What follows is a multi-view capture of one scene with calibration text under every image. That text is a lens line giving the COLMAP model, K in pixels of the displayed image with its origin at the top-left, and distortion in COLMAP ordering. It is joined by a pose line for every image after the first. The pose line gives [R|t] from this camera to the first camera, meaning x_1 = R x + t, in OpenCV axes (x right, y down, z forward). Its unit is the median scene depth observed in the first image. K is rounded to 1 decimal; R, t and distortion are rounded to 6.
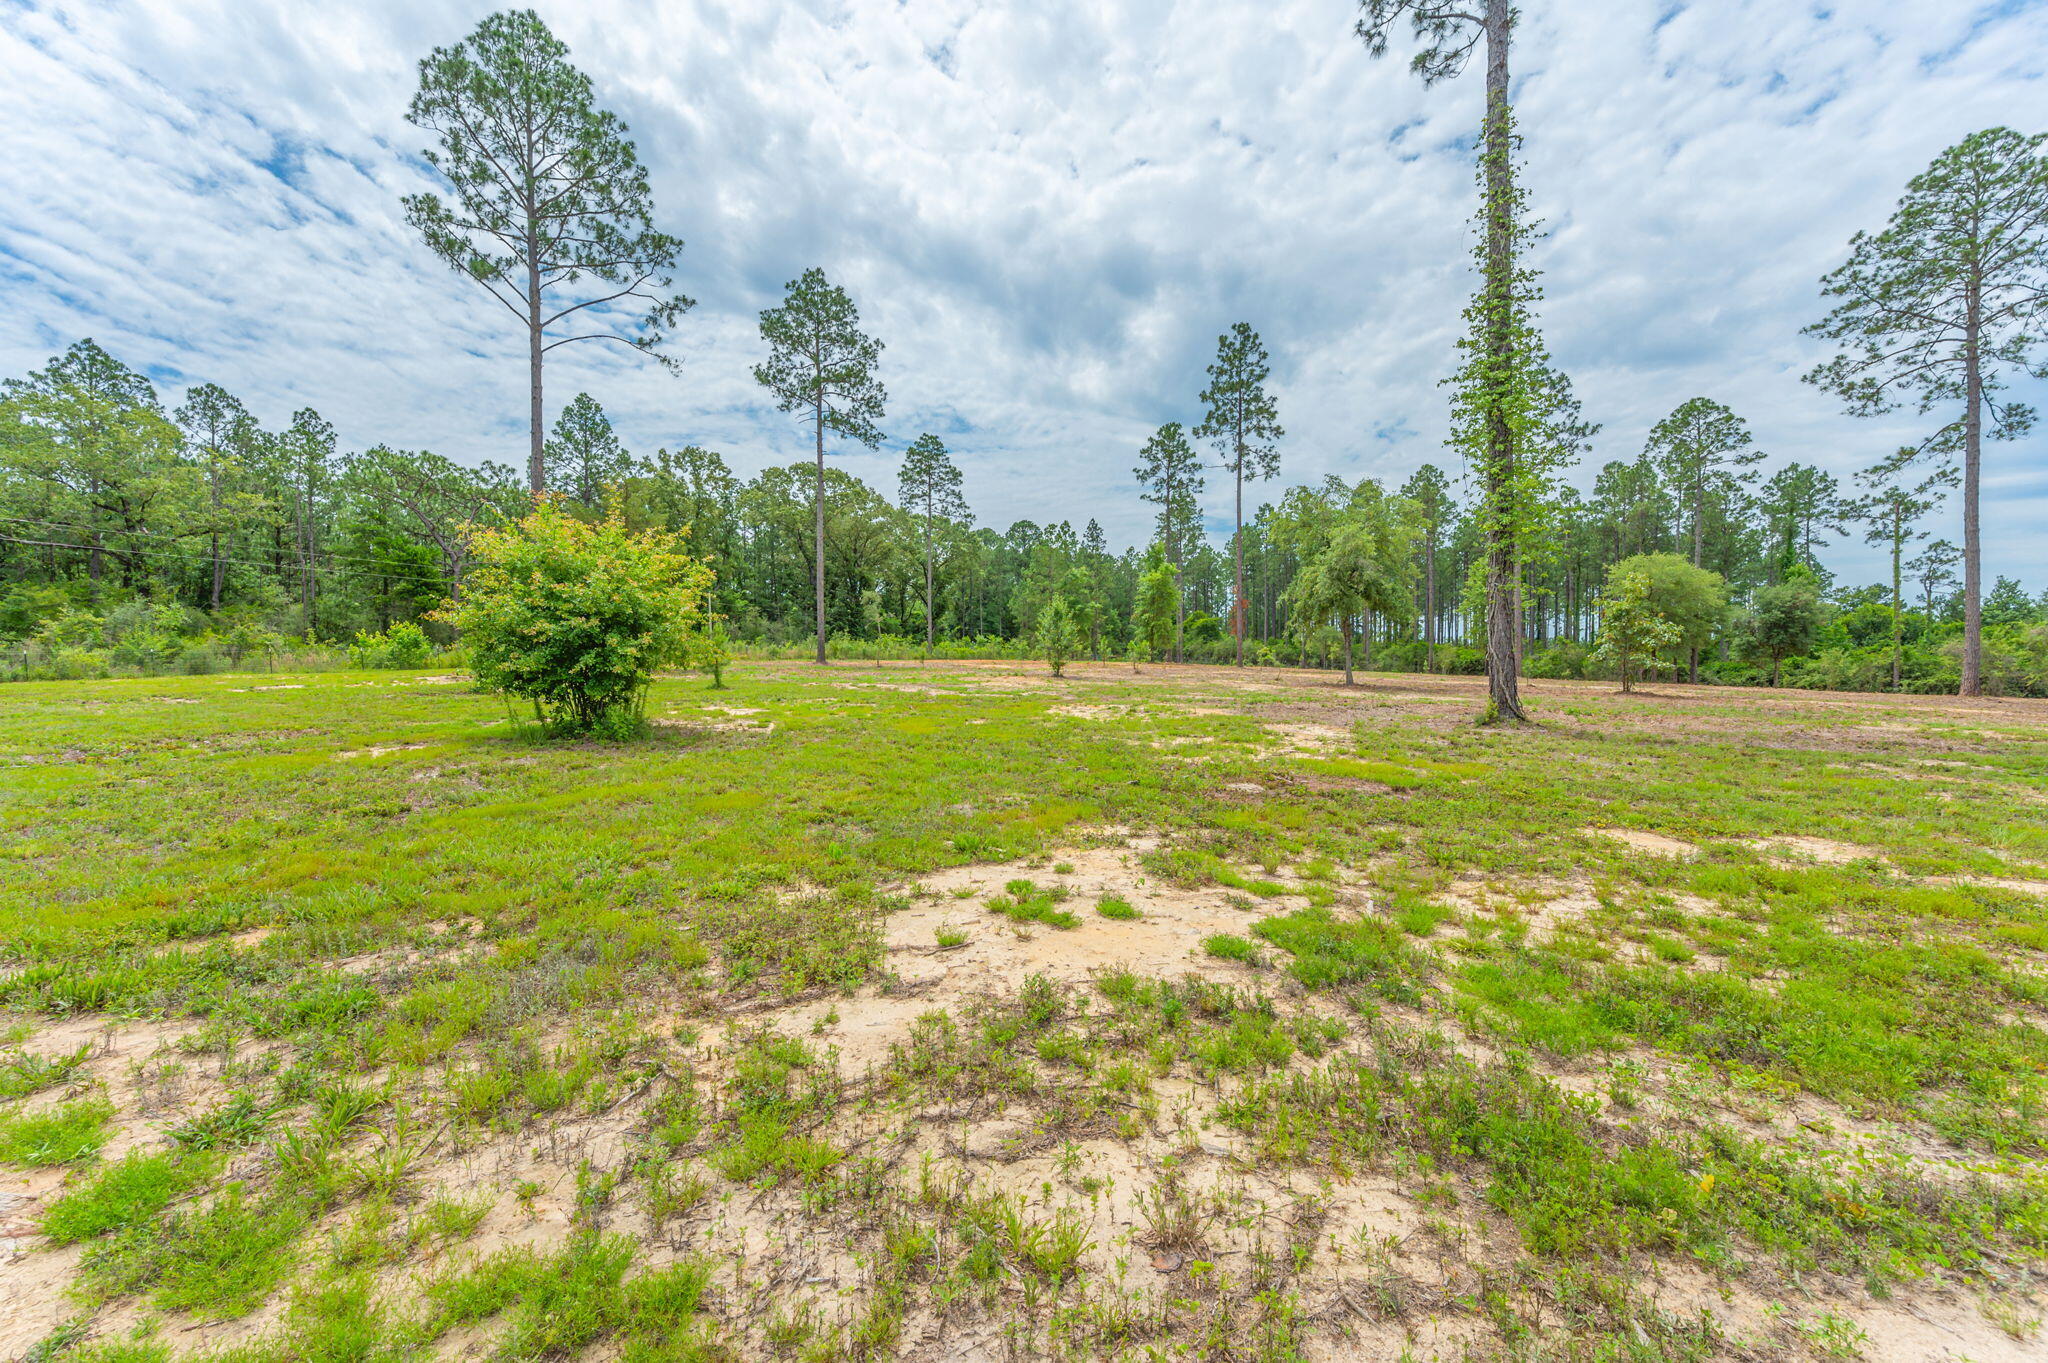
lens RADIAL K [[803.2, 0, 1022.2], [0, 803.2, 680.2], [0, 0, 1]] dist [-0.002689, 0.000439]
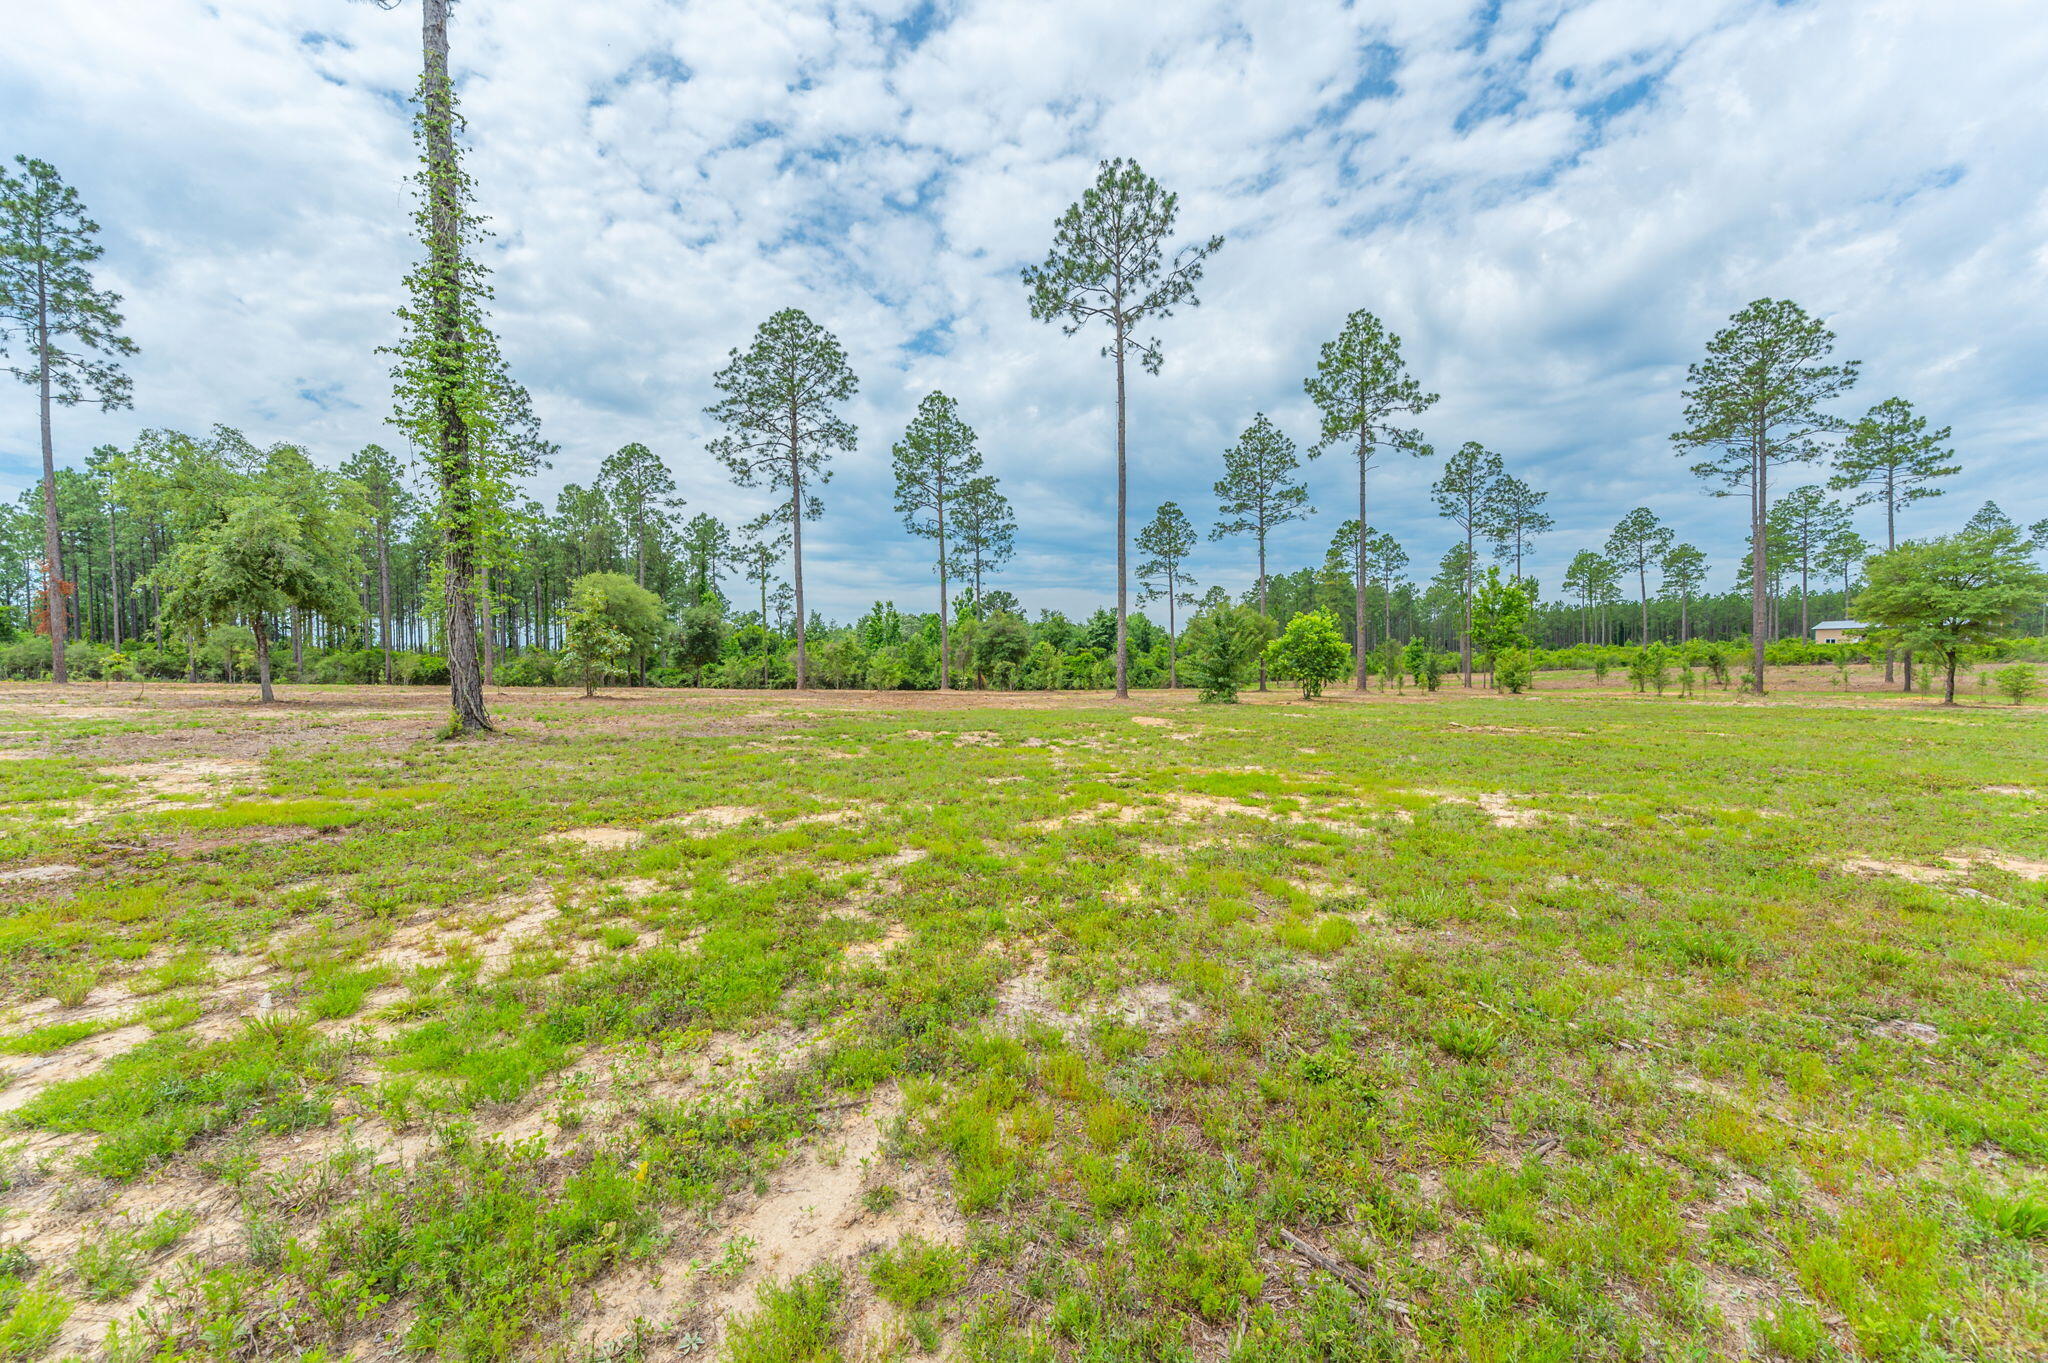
lens RADIAL K [[803.2, 0, 1023.2], [0, 803.2, 684.0], [0, 0, 1]] dist [-0.002689, 0.000439]
pose [[0.418799, -0.027599, 0.907659, 0.012758], [0.032500, 0.999353, 0.015392, -0.000146], [-0.907497, 0.023053, 0.419425, 0.009559]]
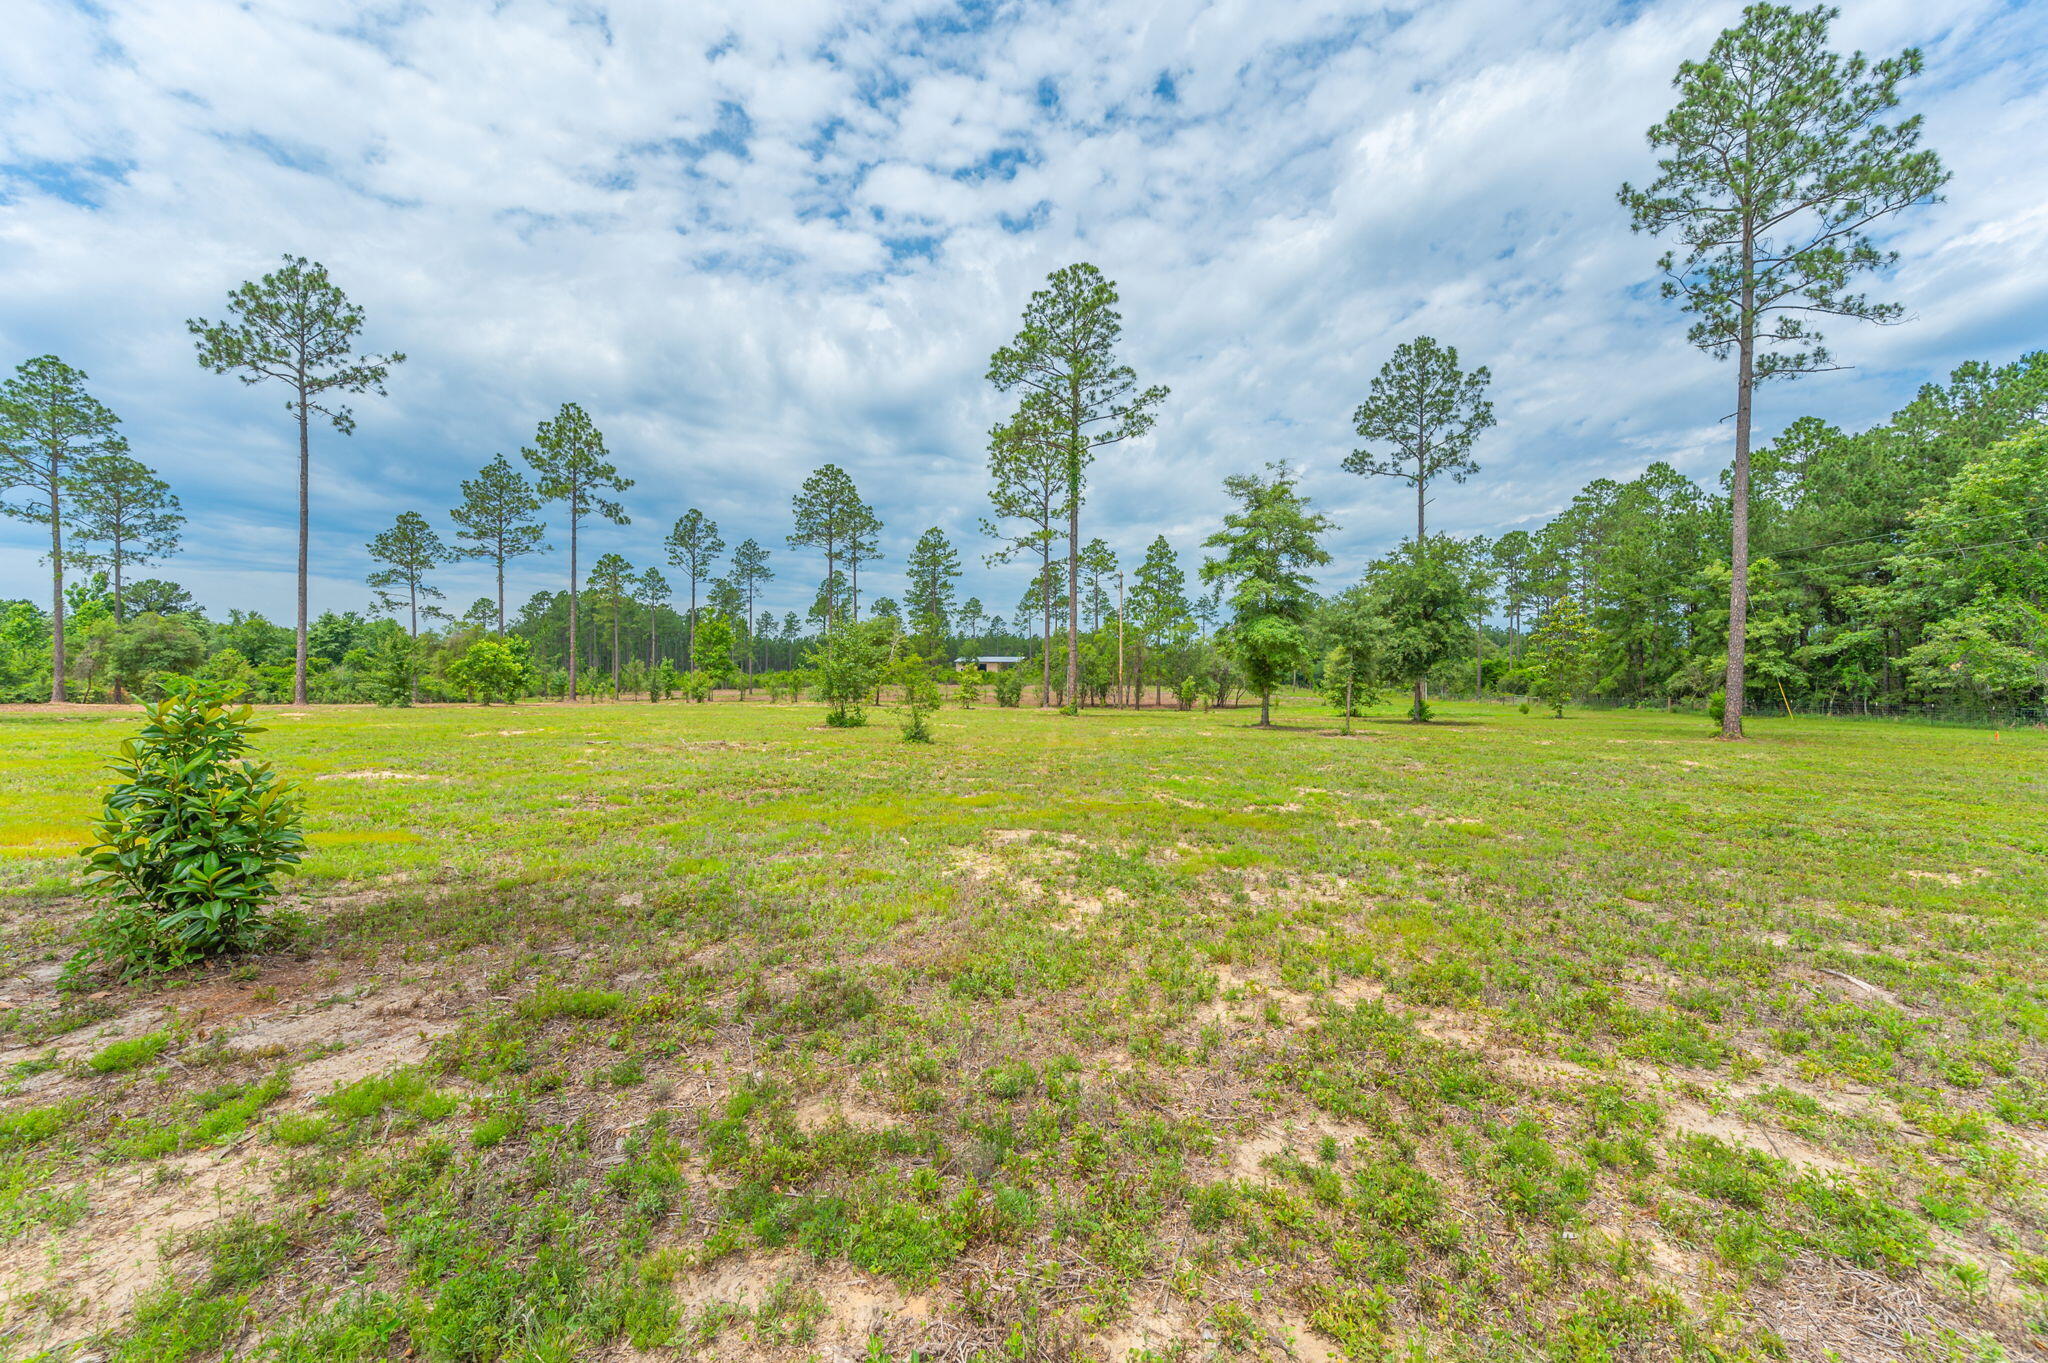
lens RADIAL K [[803.2, 0, 1022.8], [0, 803.2, 682.3], [0, 0, 1]] dist [-0.002689, 0.000439]
pose [[-0.353956, -0.006651, 0.935238, -0.951960], [0.015349, 0.999799, 0.012919, 0.006422], [-0.935136, 0.018928, -0.353783, -0.486158]]
